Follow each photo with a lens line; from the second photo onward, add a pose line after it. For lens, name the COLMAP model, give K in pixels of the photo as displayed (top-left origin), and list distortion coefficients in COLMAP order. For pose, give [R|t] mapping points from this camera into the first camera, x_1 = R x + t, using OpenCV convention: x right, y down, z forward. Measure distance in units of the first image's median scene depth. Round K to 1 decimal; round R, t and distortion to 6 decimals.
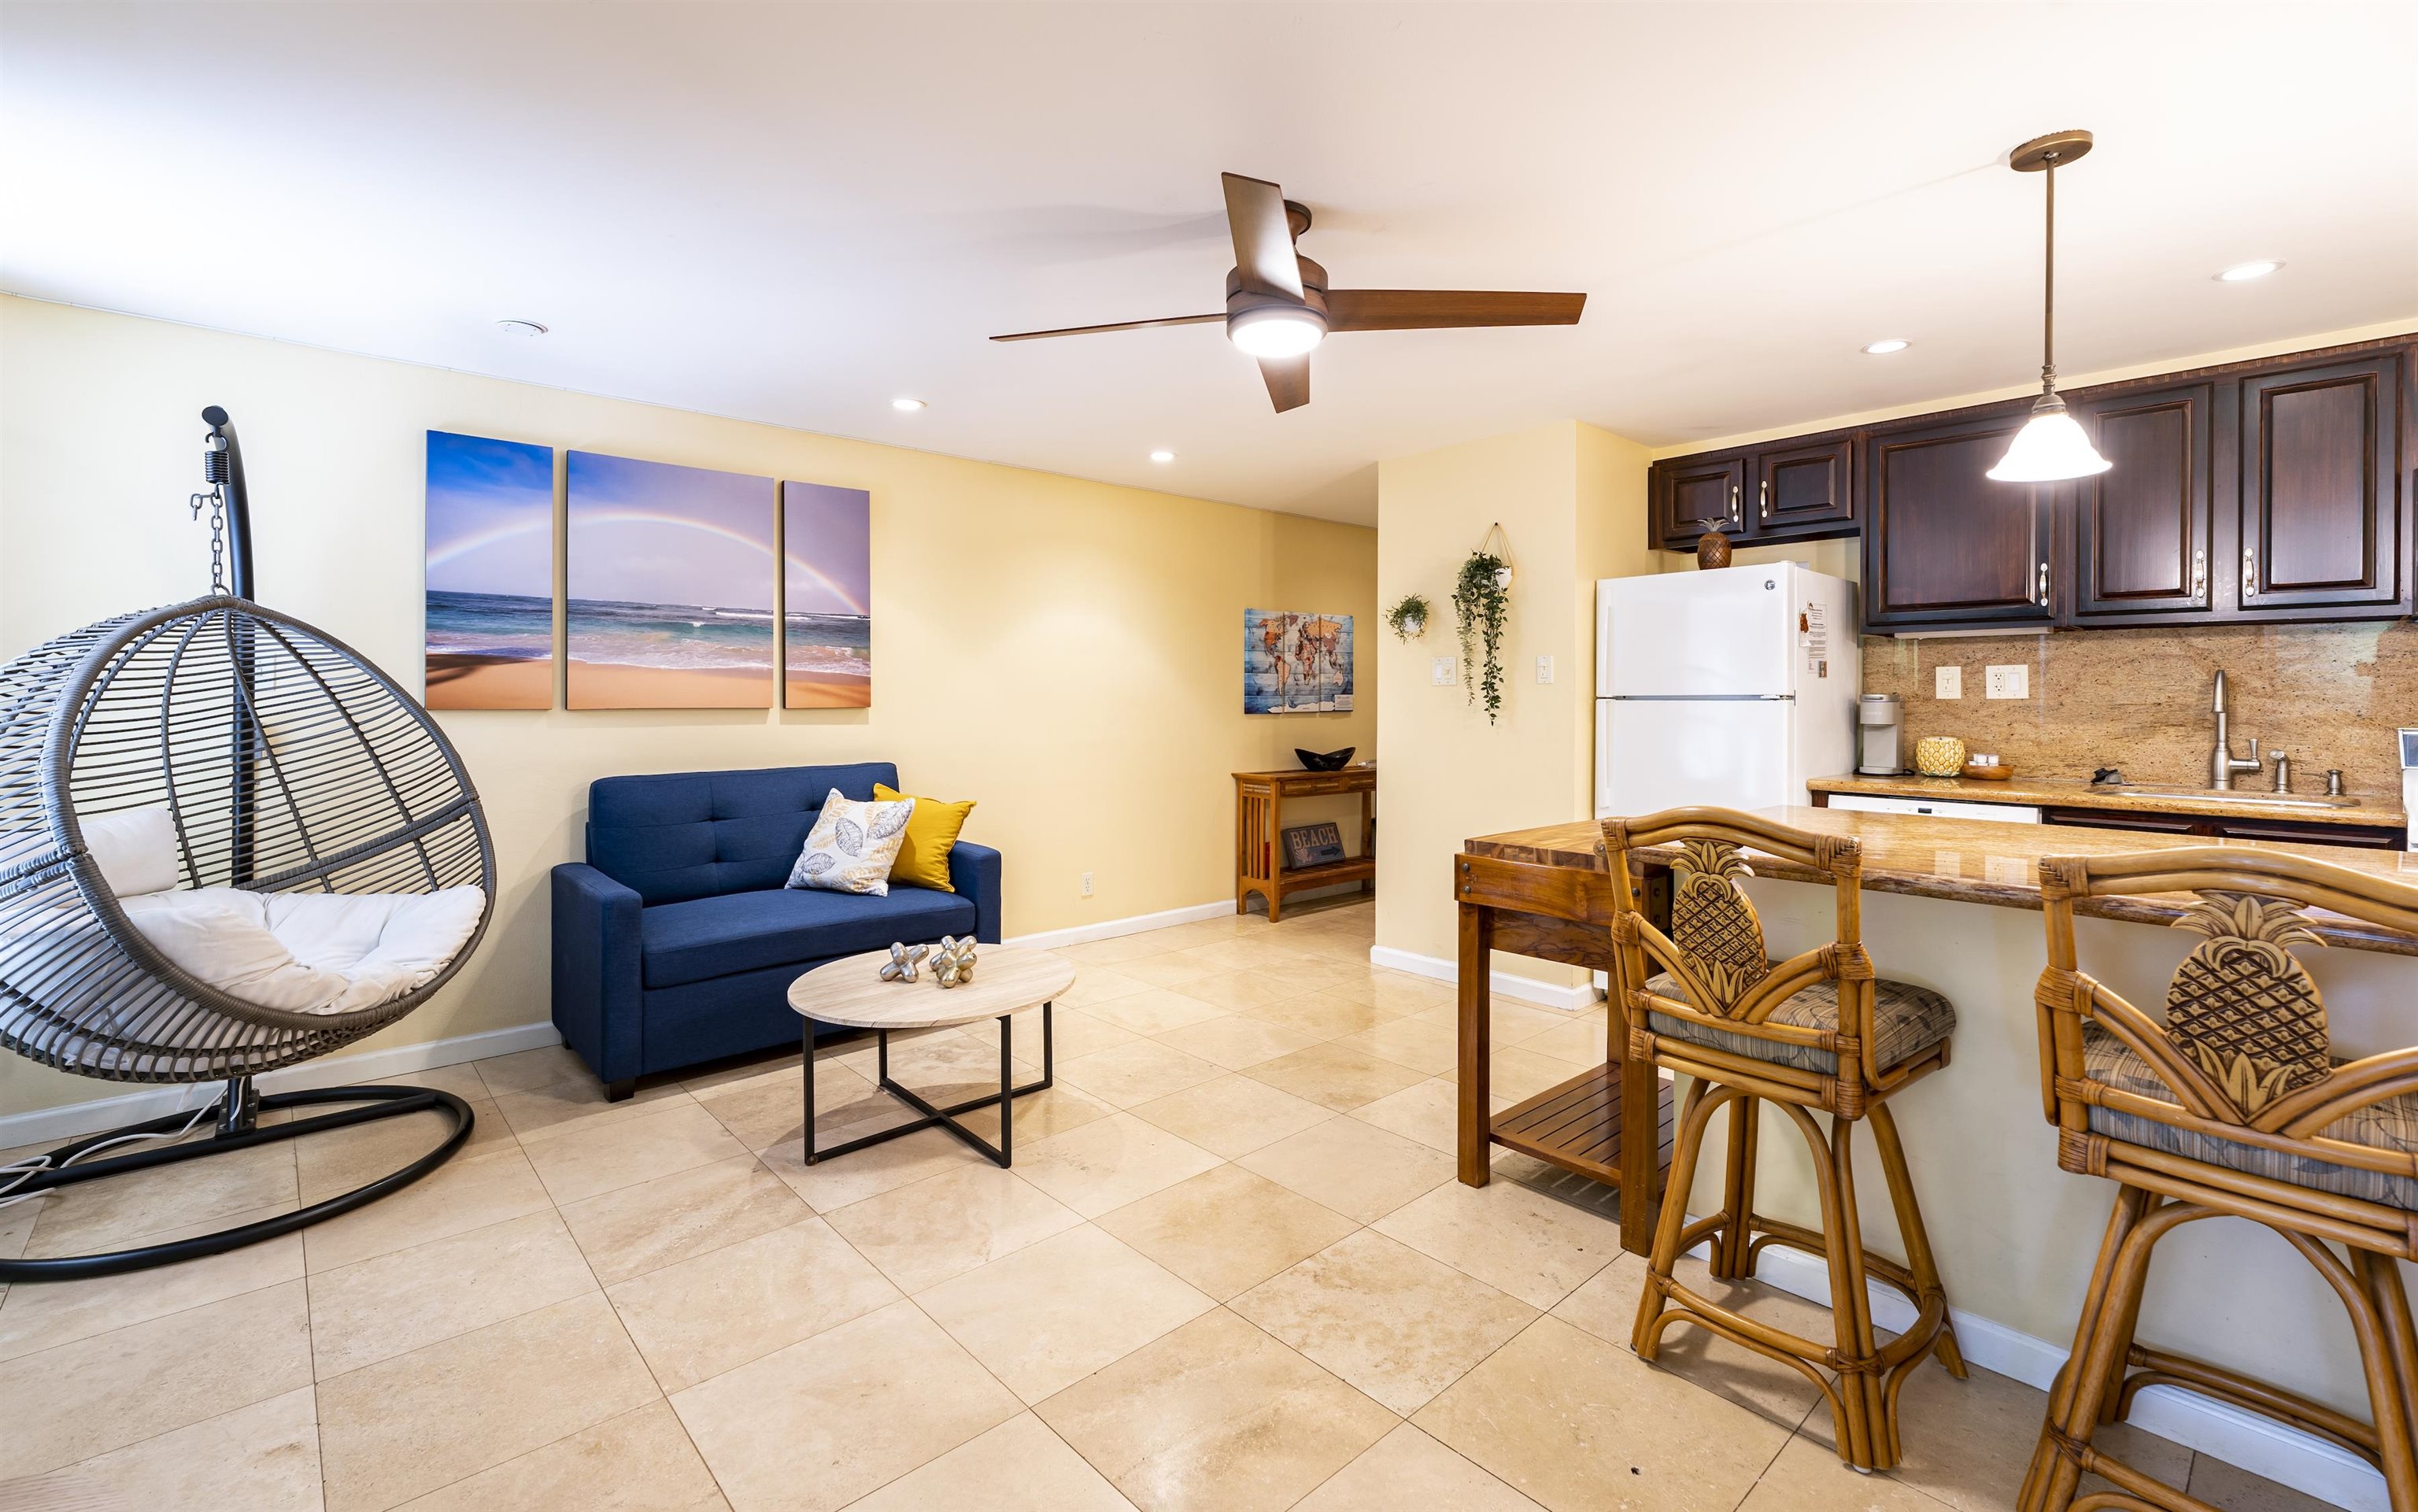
lens RADIAL K [[1086.6, 0, 1172.7], [0, 1086.6, 688.3], [0, 0, 1]] dist [0.000733, -0.000451]
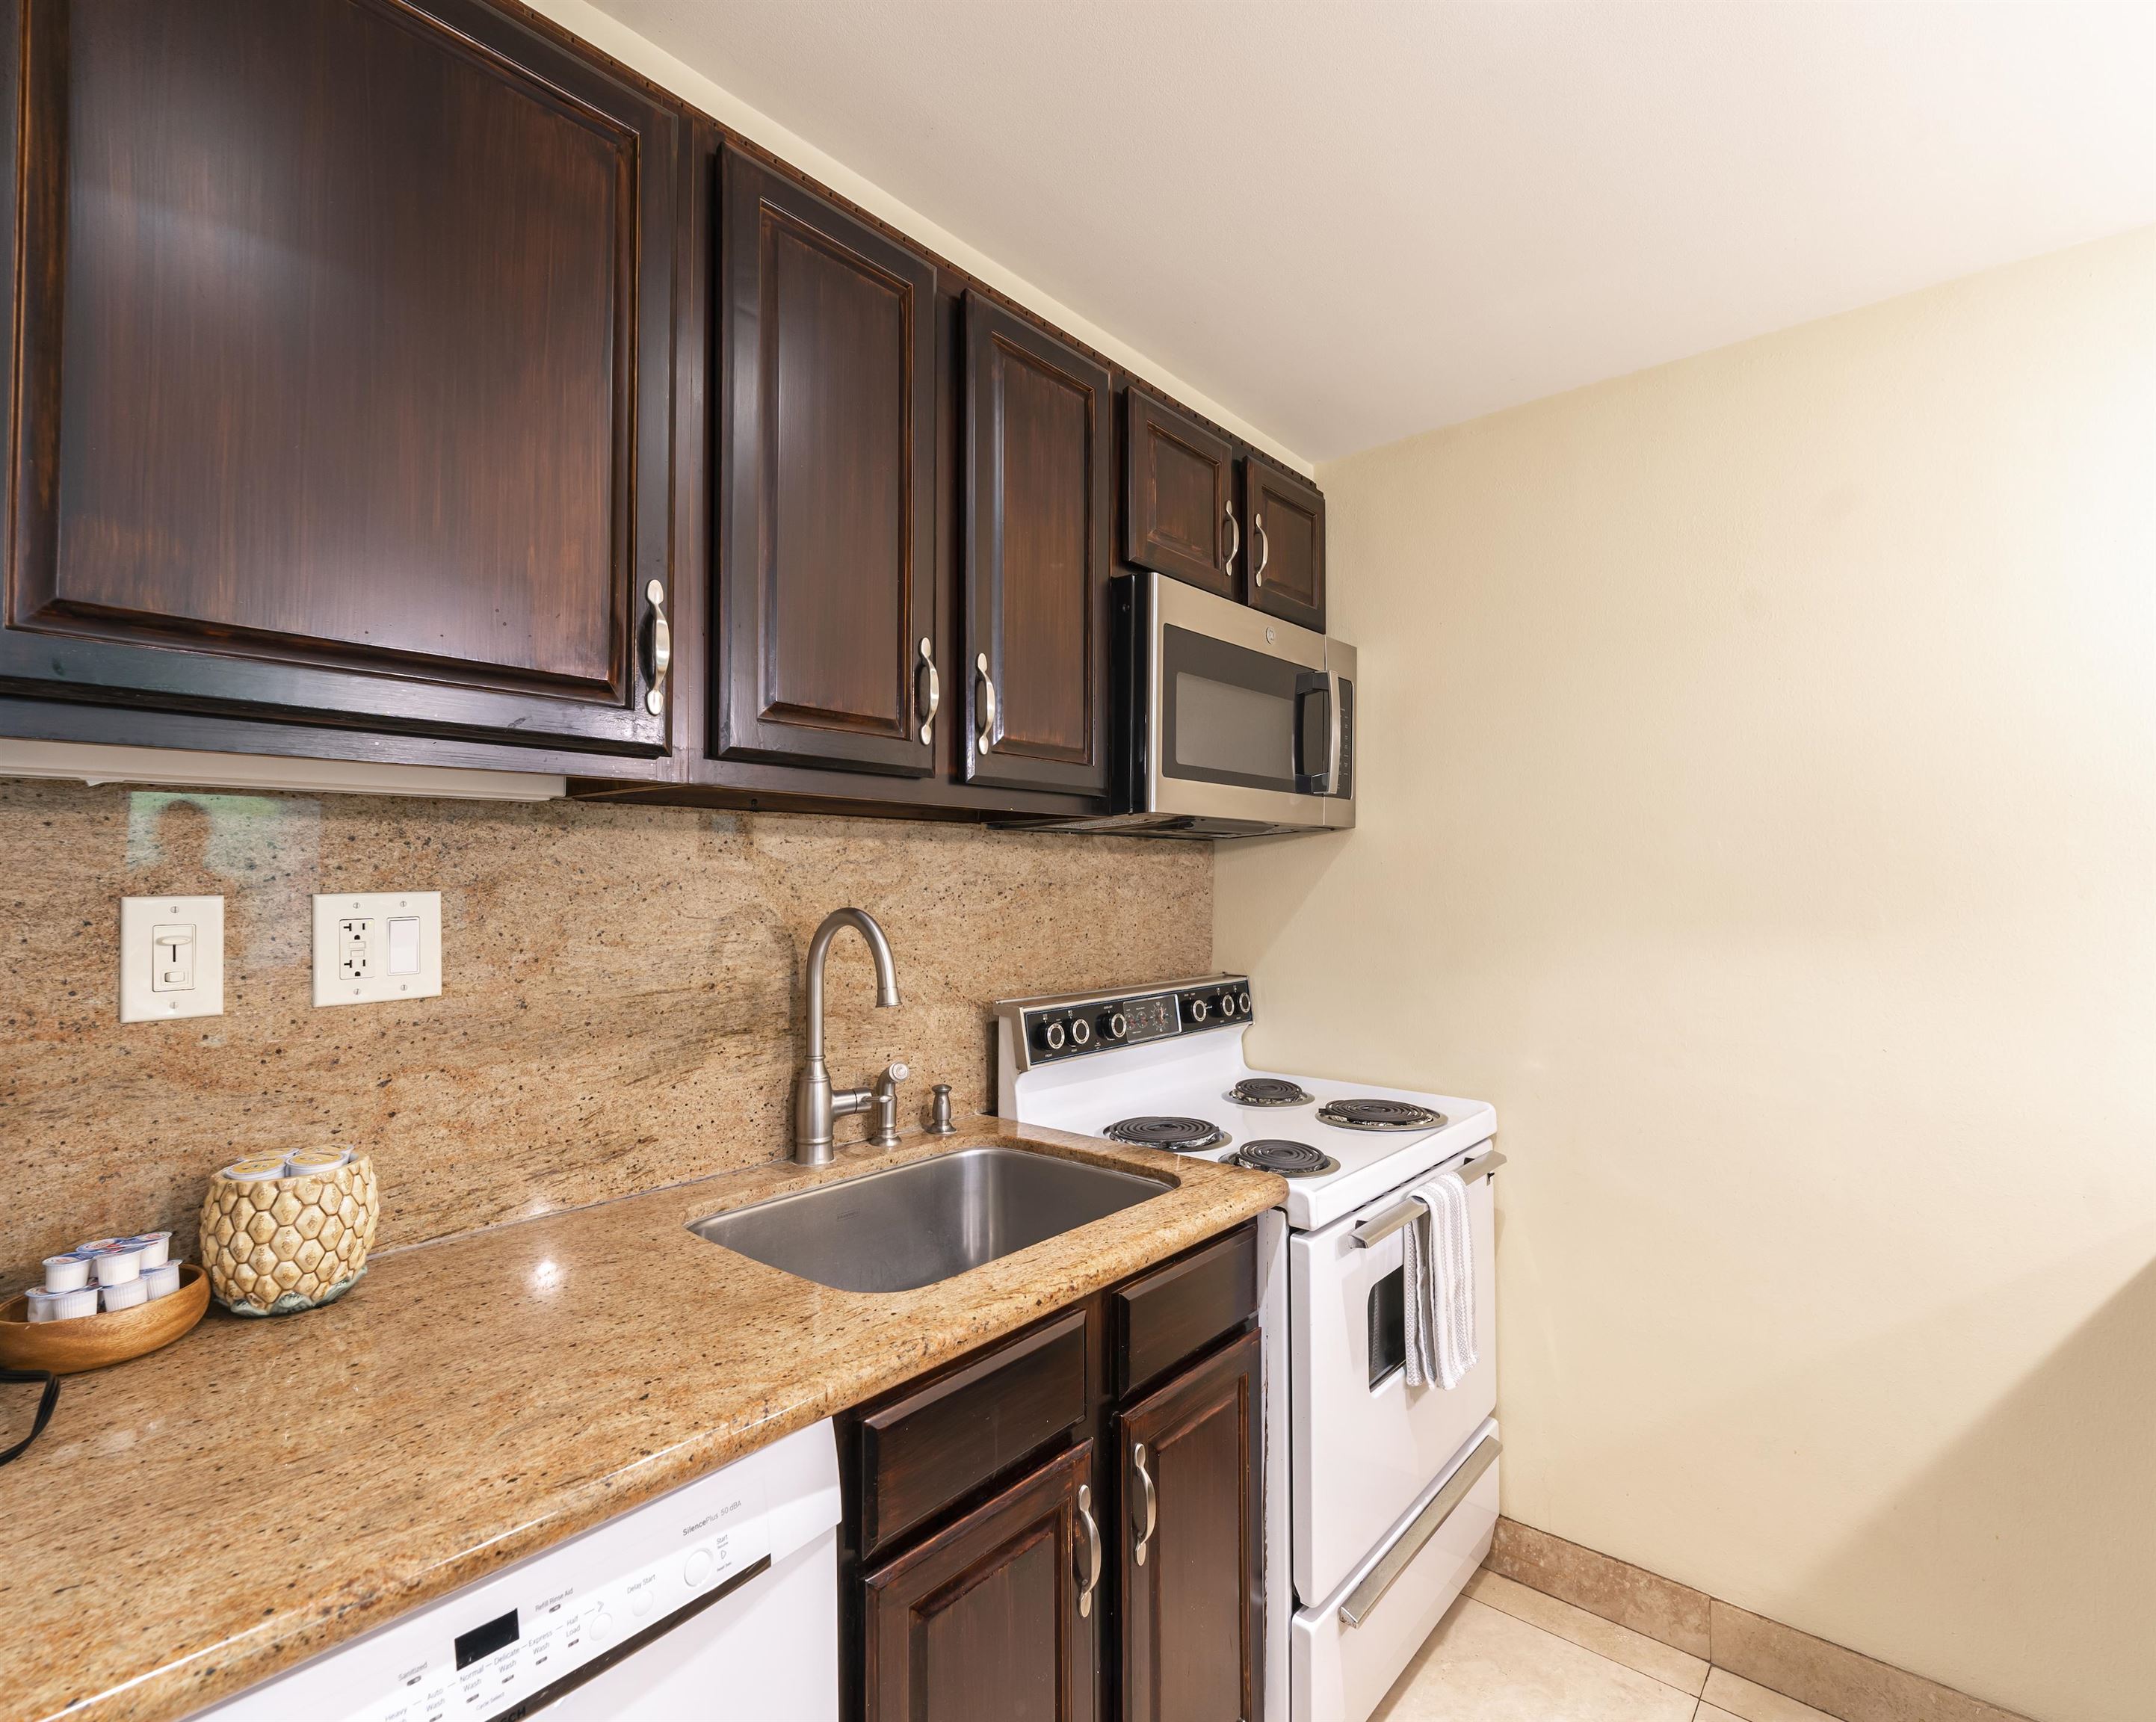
lens RADIAL K [[1035.4, 0, 1078.0], [0, 1035.4, 861.0], [0, 0, 1]] dist [-0.003299, -0.000687]
pose [[-0.142745, 0.018185, 0.989592, 0.453987], [-0.001299, 0.999827, -0.018561, -0.025781], [-0.989759, -0.003935, -0.142696, 0.859513]]
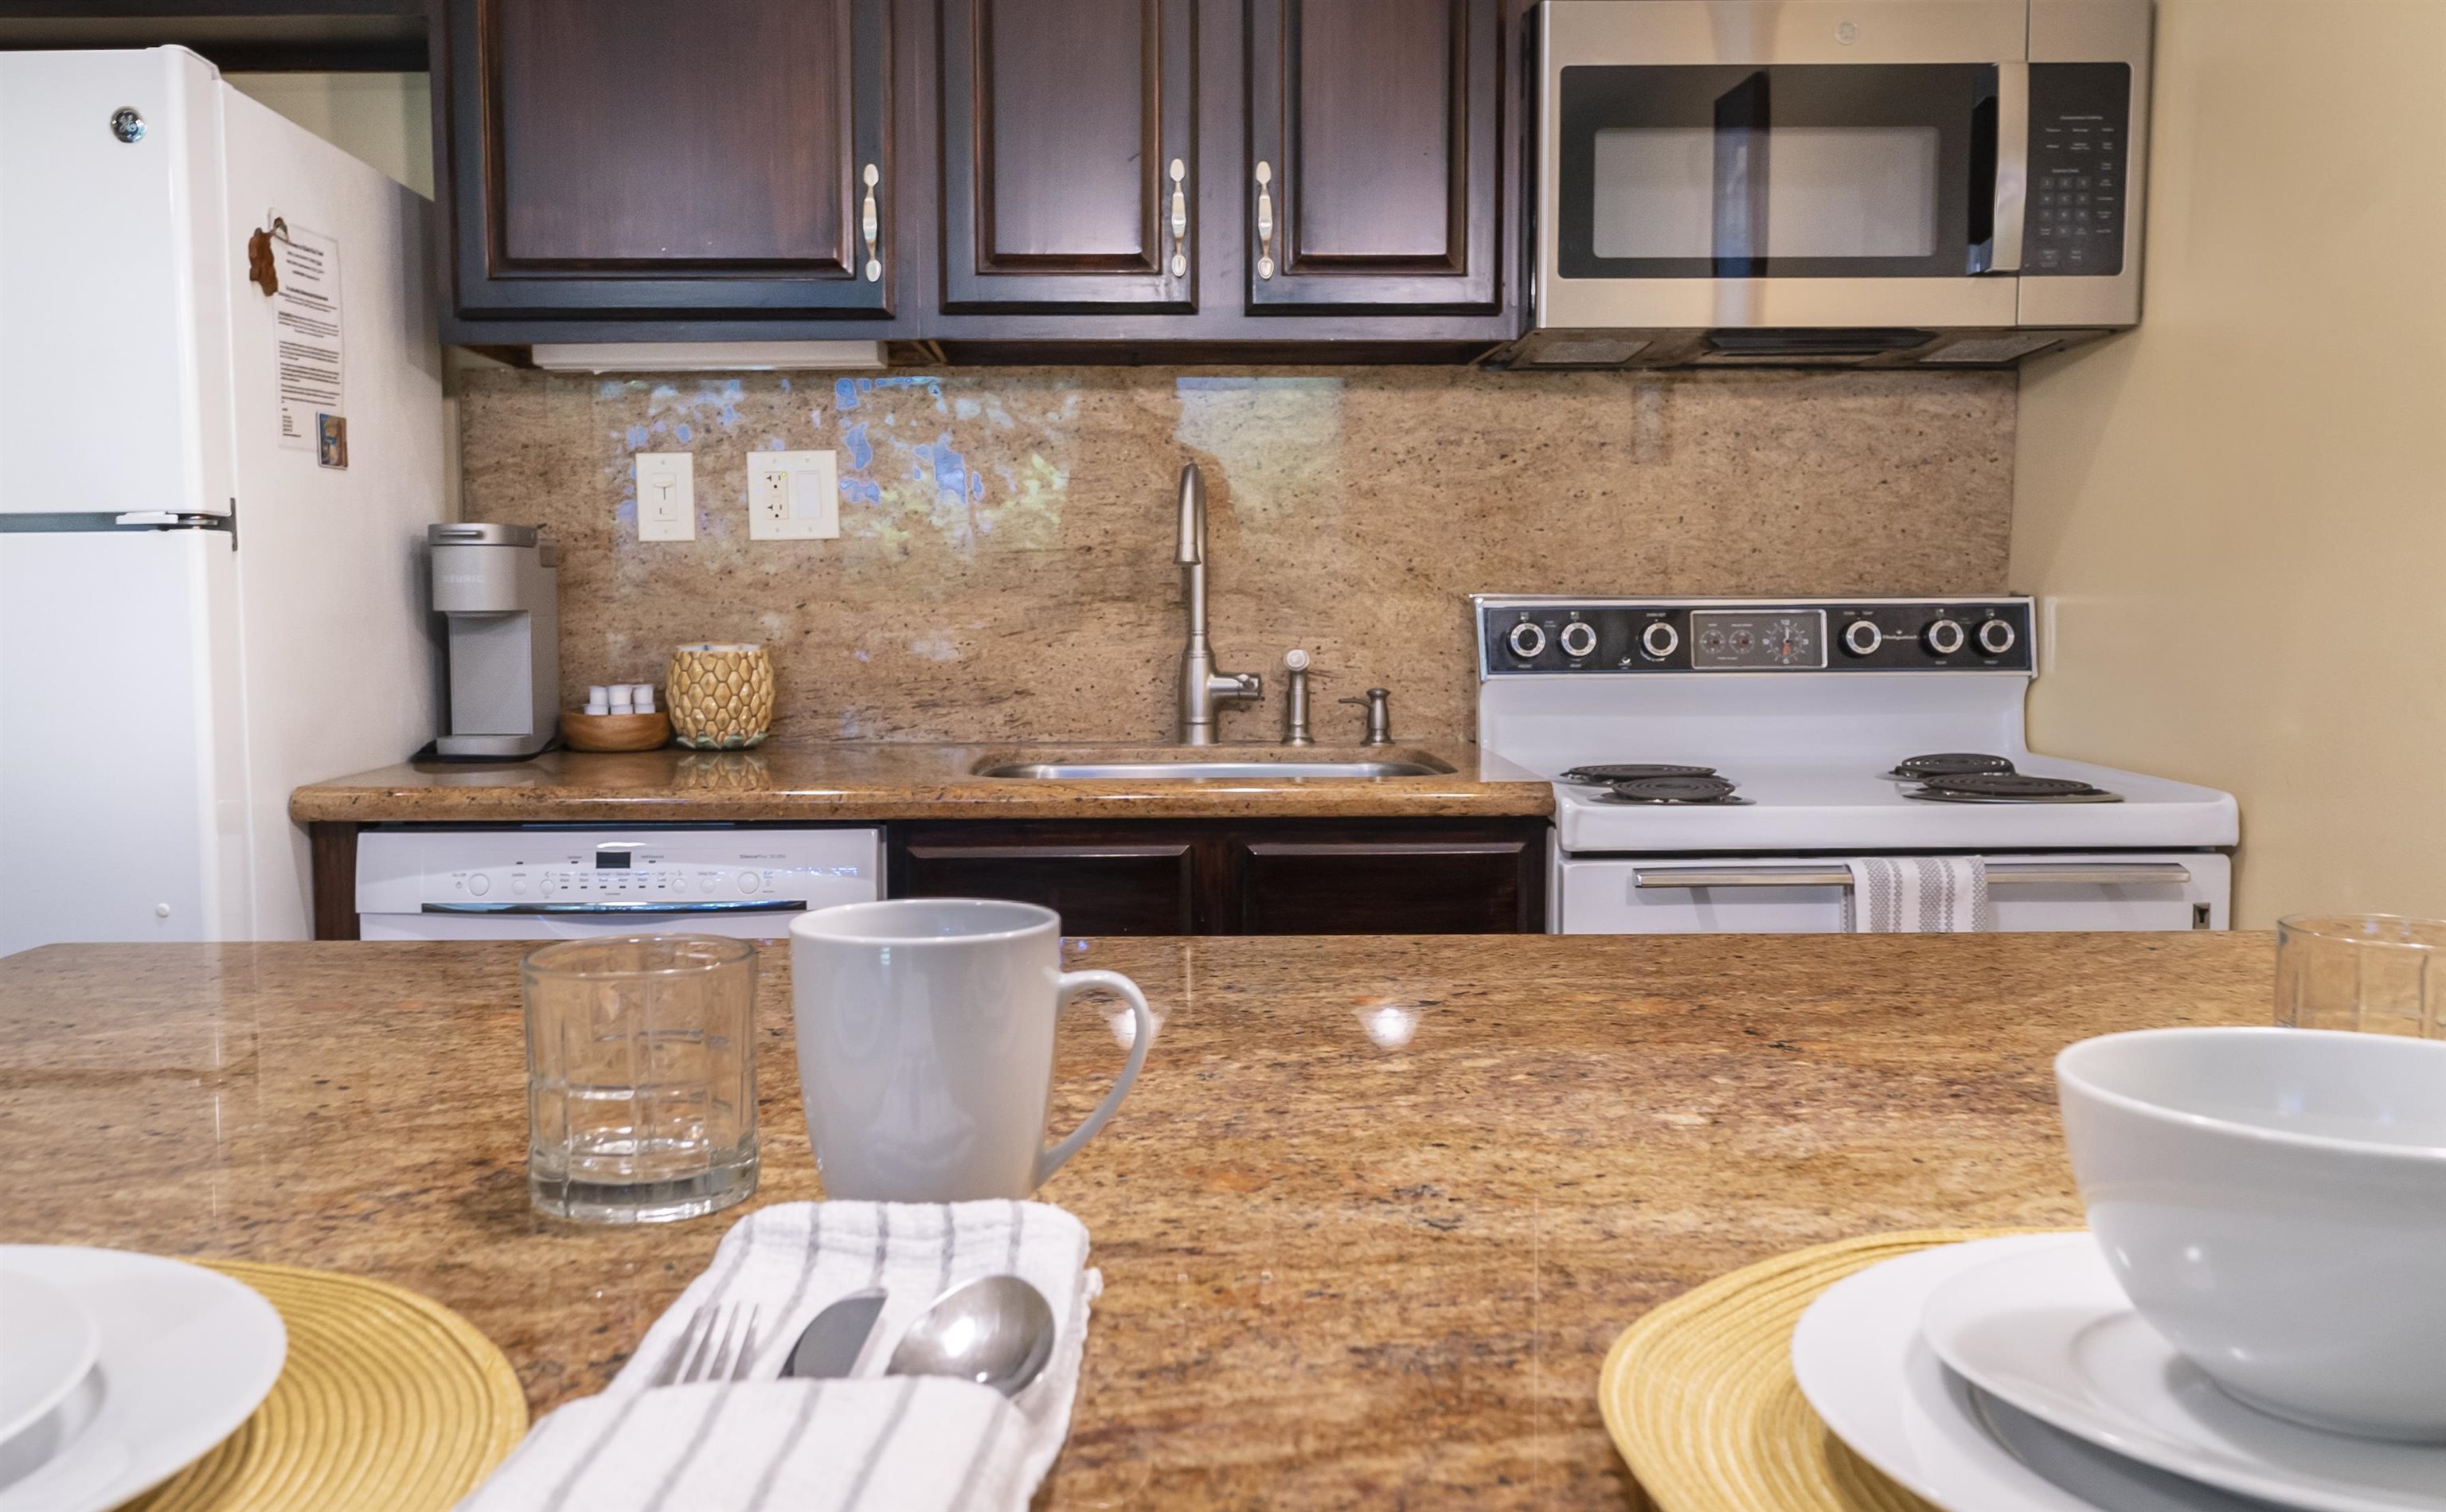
lens RADIAL K [[2099.3, 0, 1223.0], [0, 2099.3, 756.0], [0, 0, 1]] dist [-0.008538, 0.004820]
pose [[0.645785, -0.065022, 0.760745, 0.300141], [0.003343, 0.996598, 0.082343, 0.025811], [-0.763512, -0.050633, 0.643806, 0.408363]]
